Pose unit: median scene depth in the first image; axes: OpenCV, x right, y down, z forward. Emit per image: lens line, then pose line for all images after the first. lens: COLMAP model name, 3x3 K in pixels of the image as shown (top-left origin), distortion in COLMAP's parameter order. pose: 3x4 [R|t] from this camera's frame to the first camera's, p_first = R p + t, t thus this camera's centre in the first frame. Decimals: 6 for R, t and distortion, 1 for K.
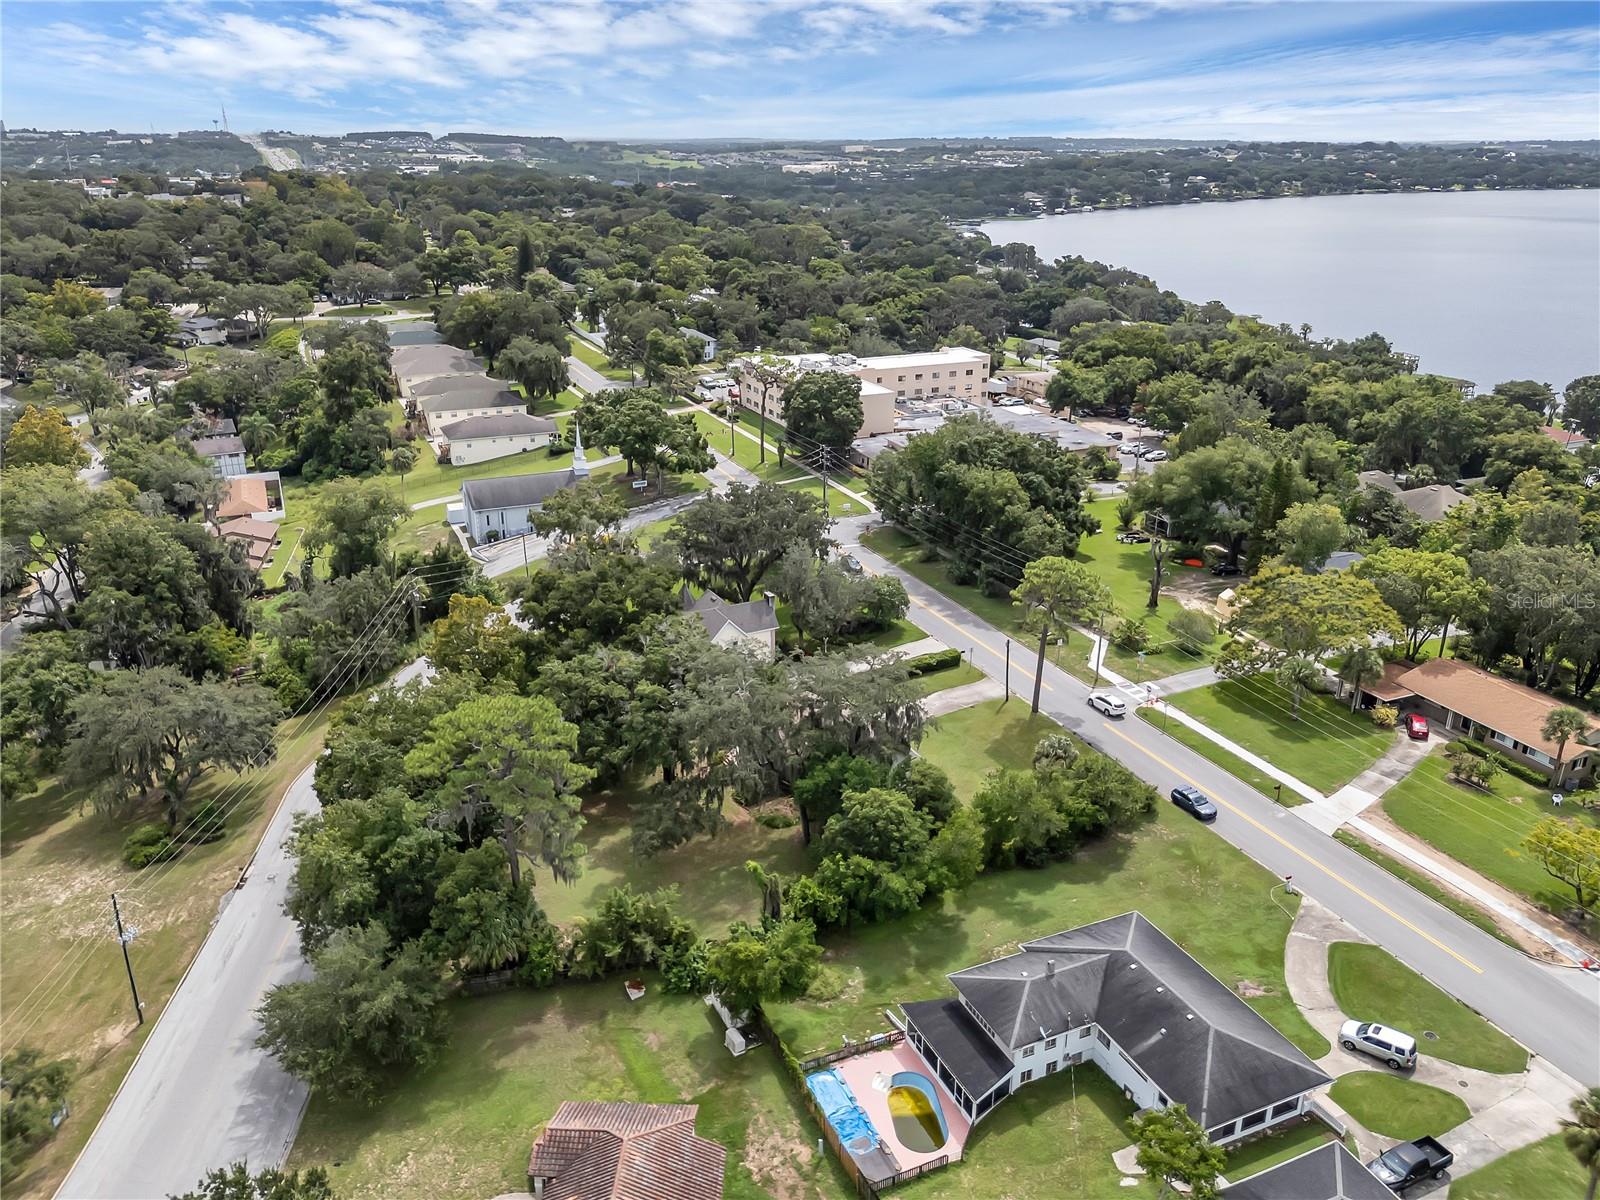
lens RADIAL K [[1180.8, 0, 806.5], [0, 1180.8, 599.7], [0, 0, 1]] dist [0.078290, -0.092654]
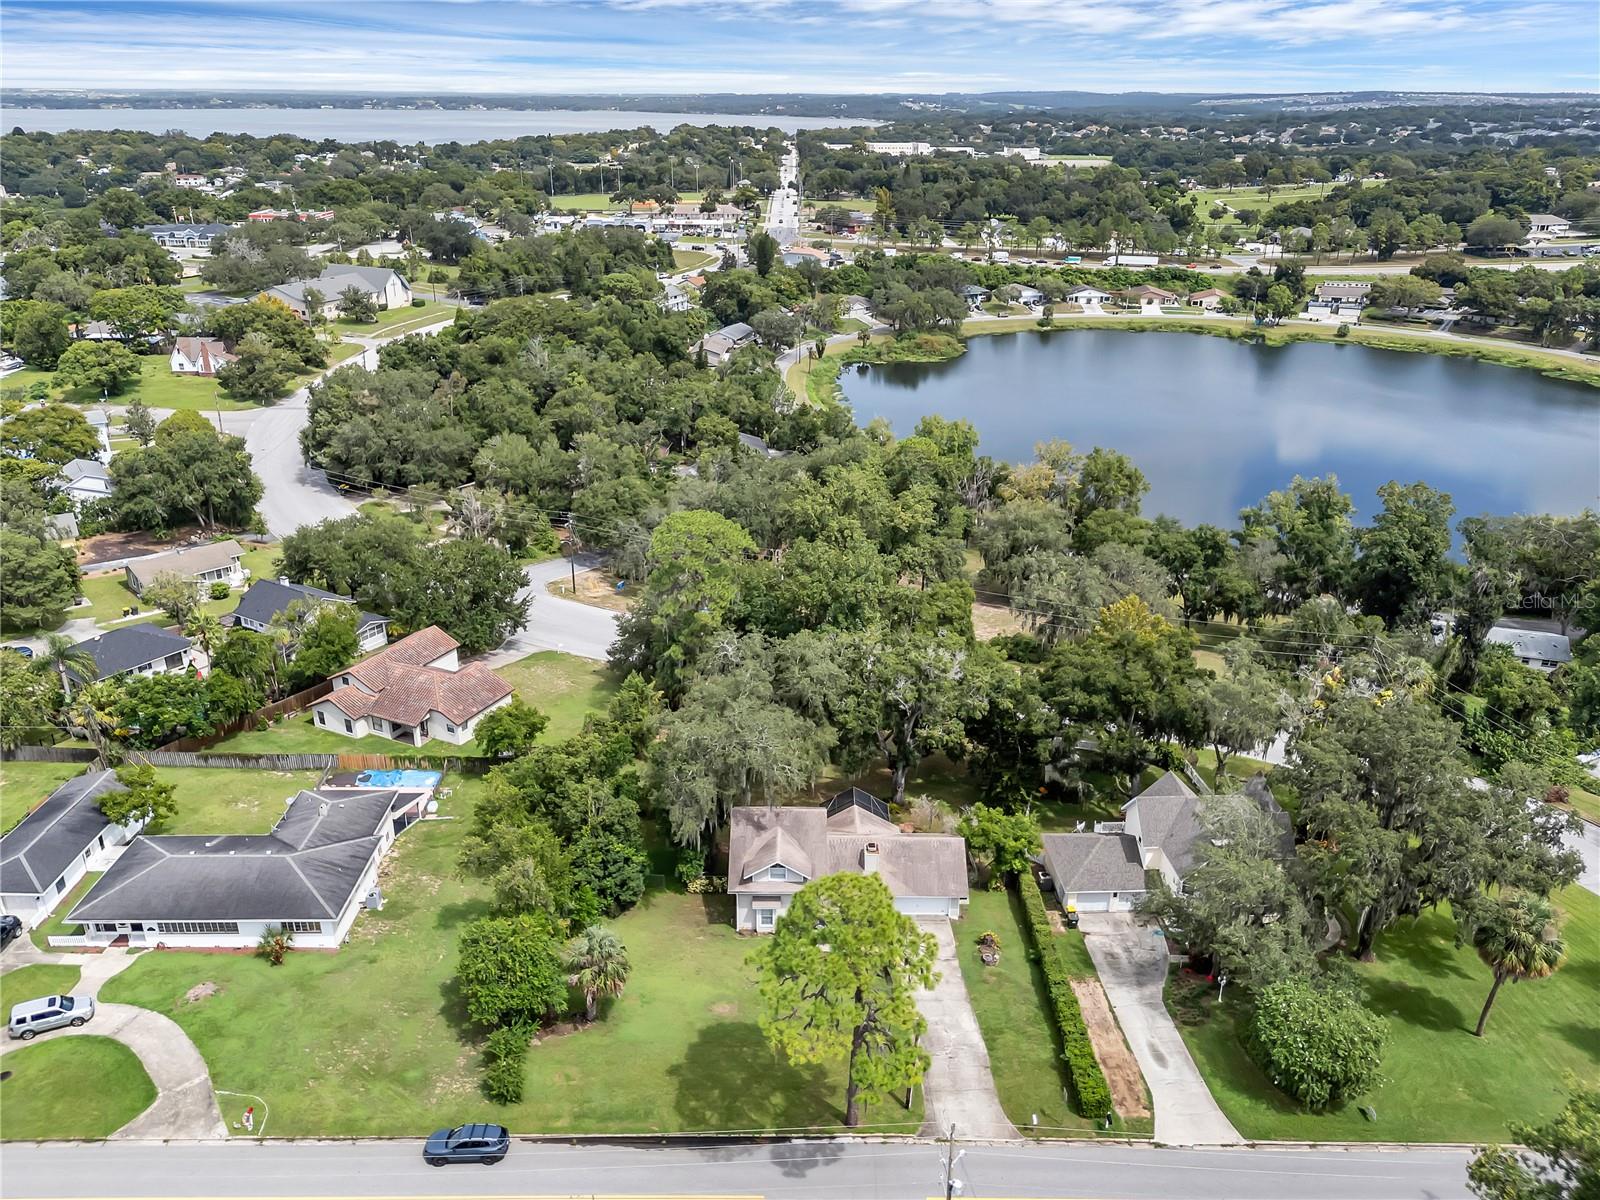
lens RADIAL K [[1194.9, 0, 800.0], [0, 1194.9, 600.0], [0, 0, 1]] dist [0.065622, -0.069050]
pose [[-0.407869, 0.342590, -0.846331, 0.720571], [-0.340419, 0.803040, 0.489123, -0.447333], [0.847206, 0.487605, -0.210911, 1.186705]]
